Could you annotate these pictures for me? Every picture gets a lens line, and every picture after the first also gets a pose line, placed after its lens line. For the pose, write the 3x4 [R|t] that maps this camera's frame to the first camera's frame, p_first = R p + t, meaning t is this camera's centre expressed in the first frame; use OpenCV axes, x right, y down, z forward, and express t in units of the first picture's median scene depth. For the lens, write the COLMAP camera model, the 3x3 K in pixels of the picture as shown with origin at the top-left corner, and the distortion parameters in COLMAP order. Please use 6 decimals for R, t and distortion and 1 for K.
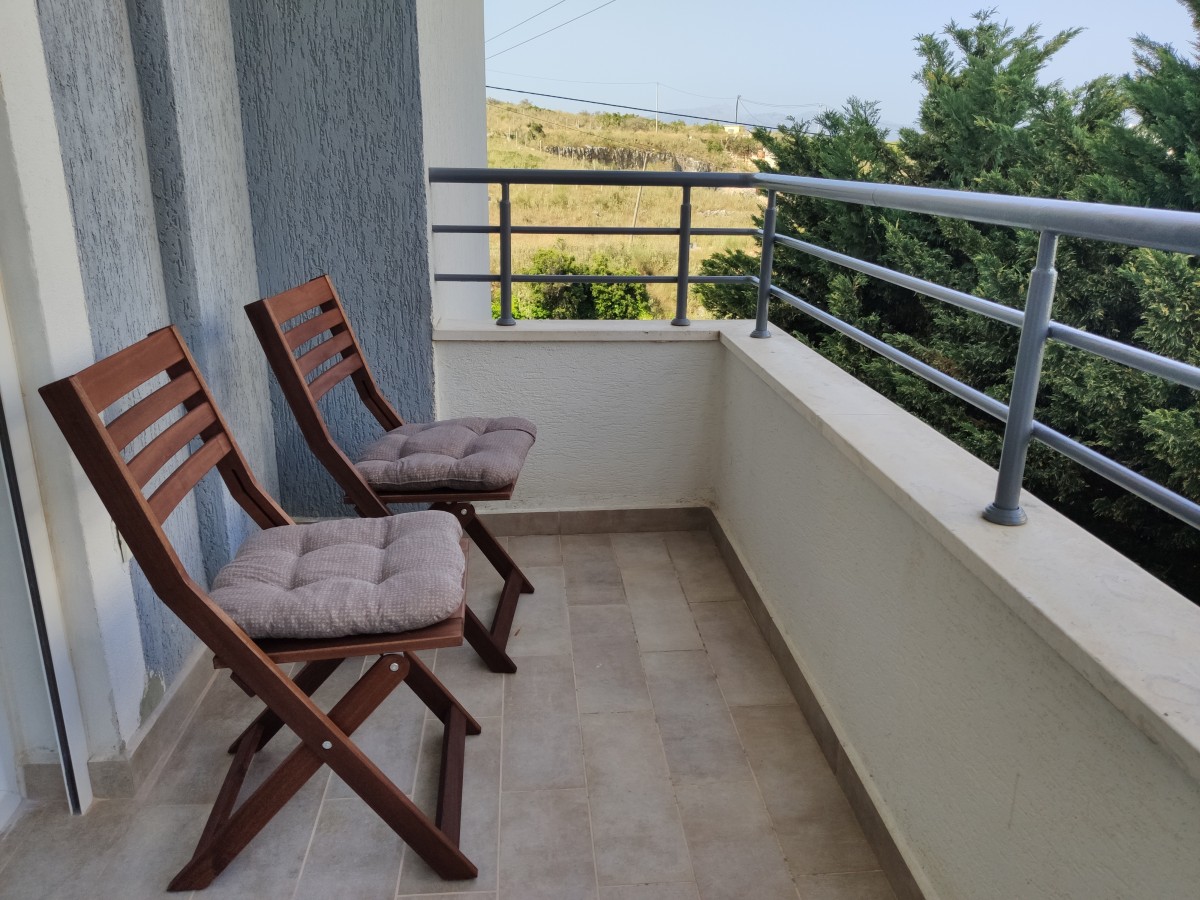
lens RADIAL K [[916.0, 0, 600.1], [0, 916.0, 455.1], [0, 0, 1]] dist [-0.008789, 0.007375]
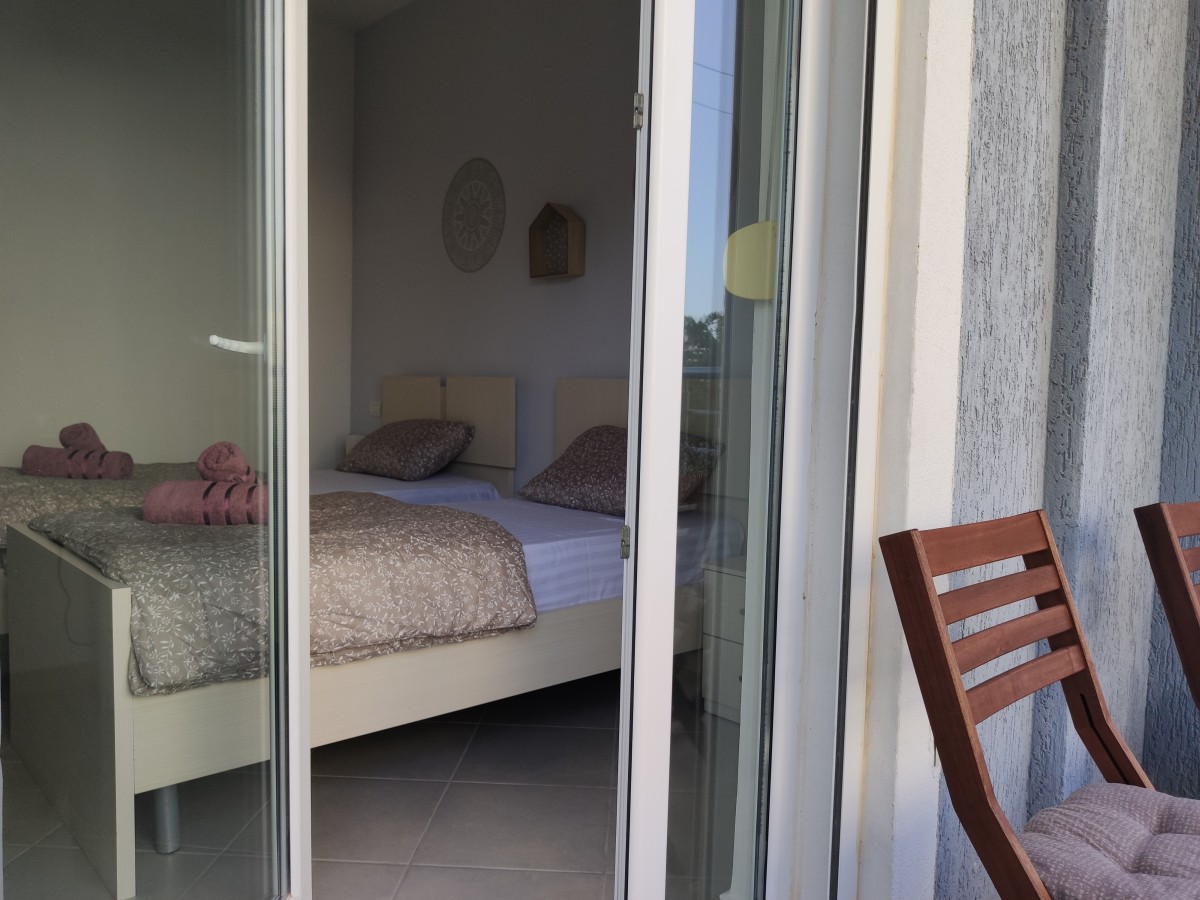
lens RADIAL K [[916.0, 0, 595.8], [0, 916.0, 456.9], [0, 0, 1]] dist [-0.008789, 0.007375]
pose [[0.611598, 0.054518, -0.789288, -0.035176], [-0.259736, 0.956166, -0.135218, 0.031320], [0.747319, 0.287706, 0.598949, 0.121956]]
